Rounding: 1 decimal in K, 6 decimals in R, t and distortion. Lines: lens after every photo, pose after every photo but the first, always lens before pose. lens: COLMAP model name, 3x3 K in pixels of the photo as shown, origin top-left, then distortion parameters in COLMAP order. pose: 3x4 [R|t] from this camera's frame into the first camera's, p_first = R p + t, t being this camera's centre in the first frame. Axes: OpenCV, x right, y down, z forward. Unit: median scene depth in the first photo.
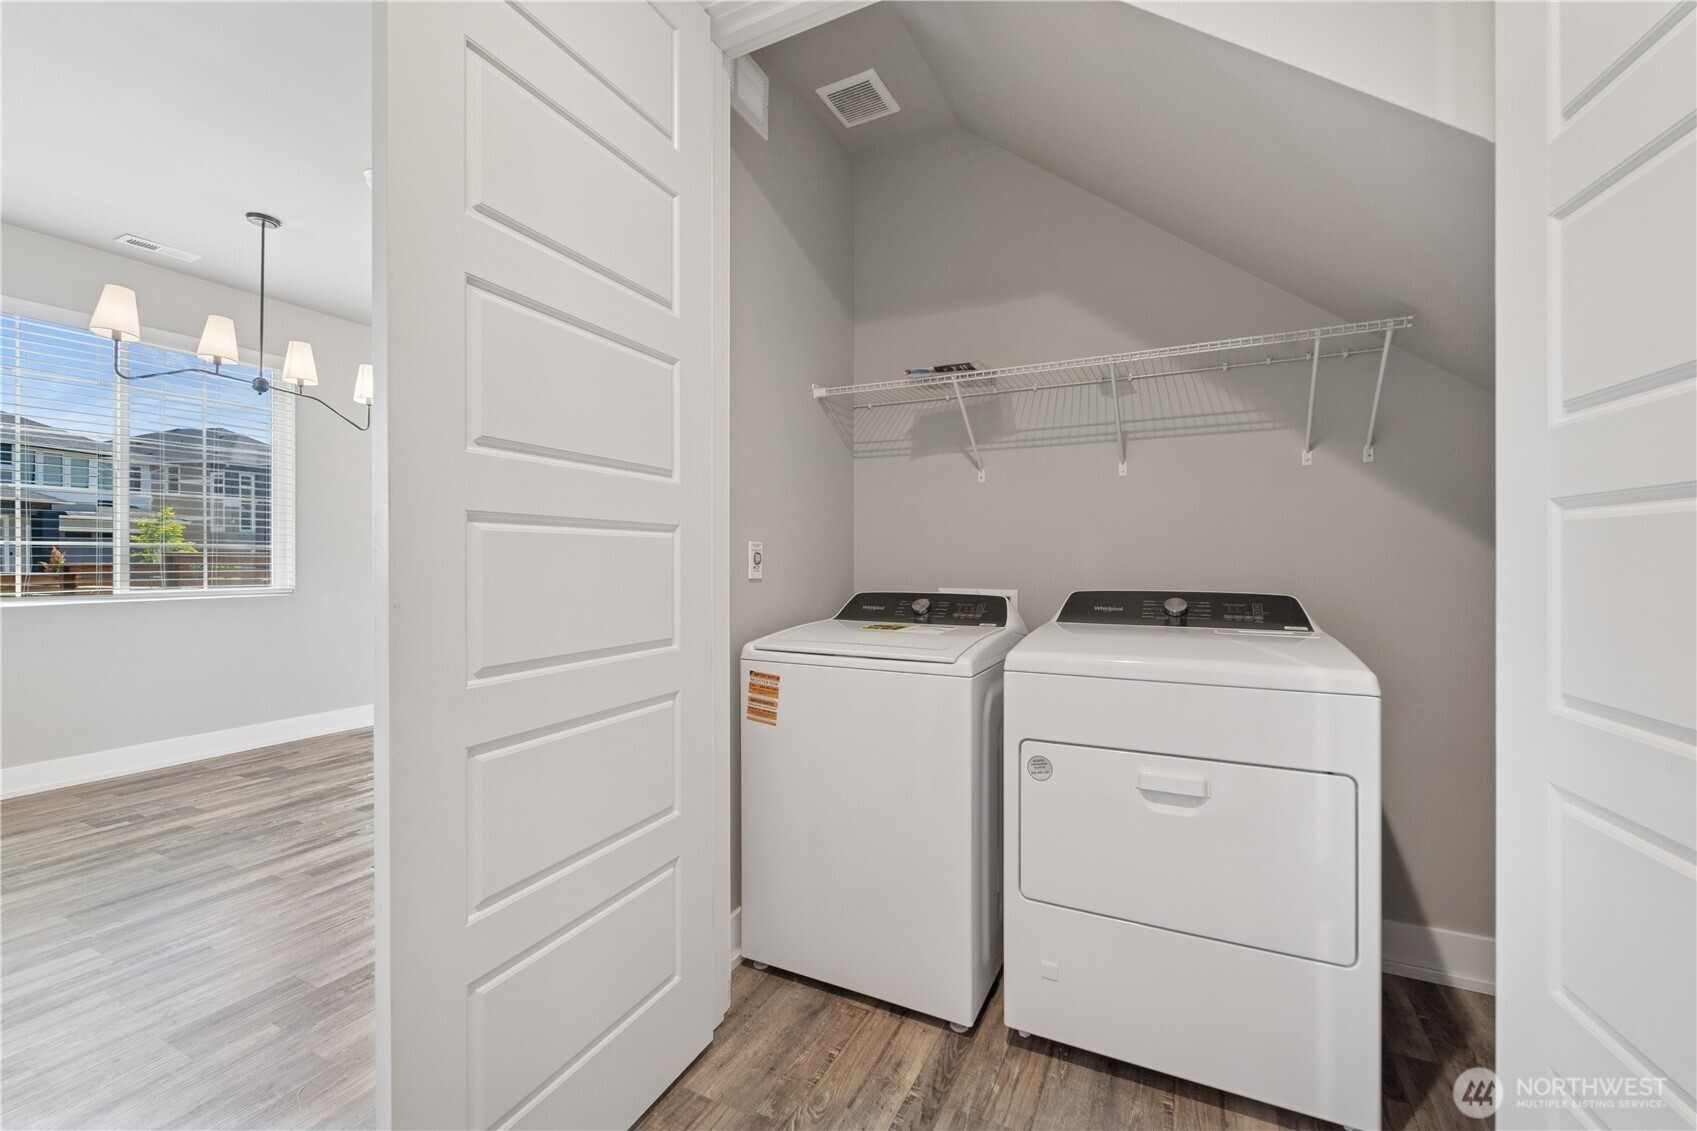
lens RADIAL K [[702.8, 0, 848.5], [0, 702.8, 565.5], [0, 0, 1]] dist [0.009230, -0.004059]
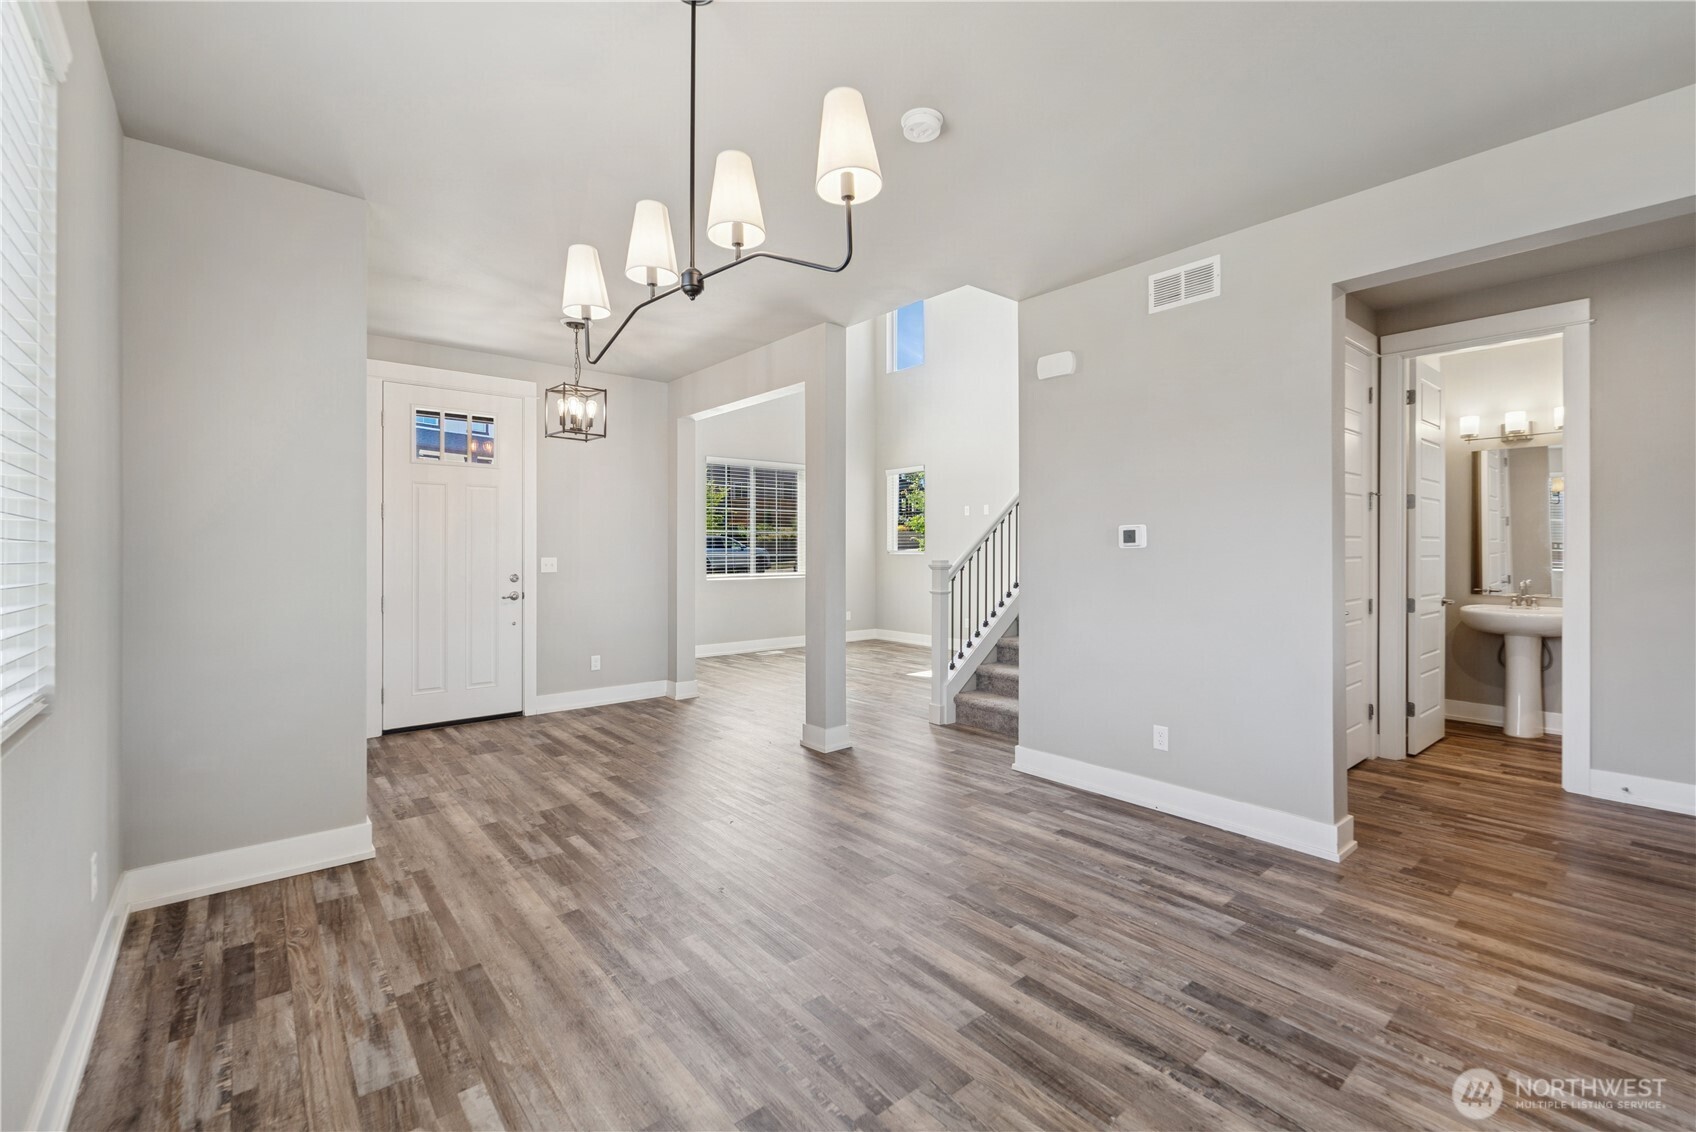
lens RADIAL K [[711.2, 0, 856.2], [0, 711.2, 564.2], [0, 0, 1]] dist [0.010535, -0.000483]
pose [[0.391095, -0.016644, 0.920200, -1.385355], [0.008525, 0.999859, 0.014461, -0.049510], [-0.920311, 0.002189, 0.391182, 0.715568]]
